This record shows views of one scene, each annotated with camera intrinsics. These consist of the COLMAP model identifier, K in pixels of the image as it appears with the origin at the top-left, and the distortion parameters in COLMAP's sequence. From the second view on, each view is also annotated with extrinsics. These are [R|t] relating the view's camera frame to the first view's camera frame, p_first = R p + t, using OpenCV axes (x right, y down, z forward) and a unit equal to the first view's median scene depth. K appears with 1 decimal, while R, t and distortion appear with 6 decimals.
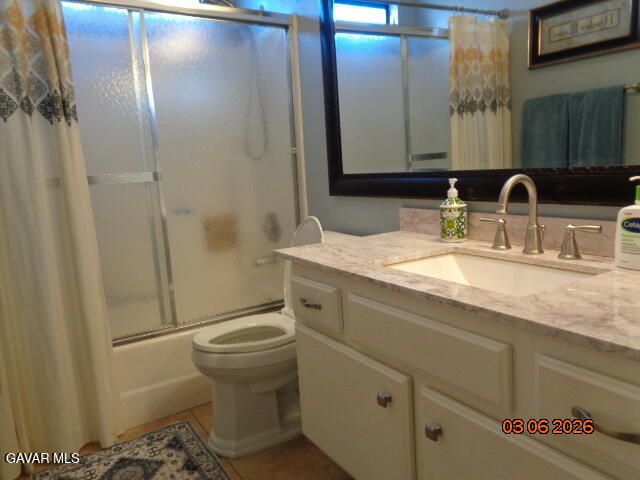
lens RADIAL K [[475.8, 0, 320.0], [0, 475.8, 240.0], [0, 0, 1]] dist [-0.000178, 0.004976]
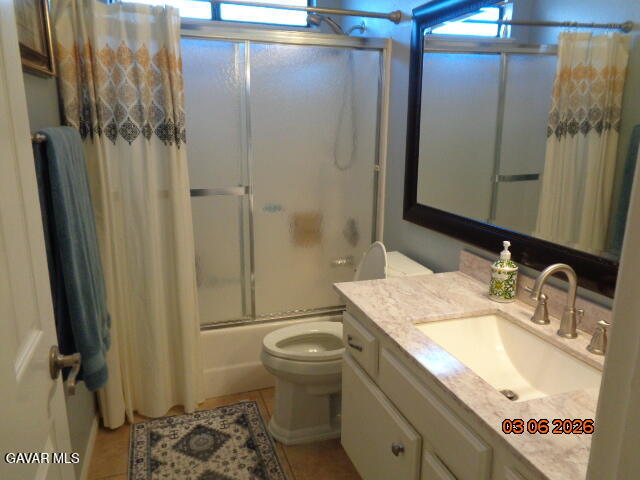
lens RADIAL K [[475.8, 0, 320.0], [0, 475.8, 240.0], [0, 0, 1]] dist [-0.000178, 0.004976]
pose [[0.972117, 0.117424, -0.202977, 0.074956], [-0.100187, 0.990590, 0.093239, -0.155251], [0.212016, -0.070304, 0.974734, -0.084059]]
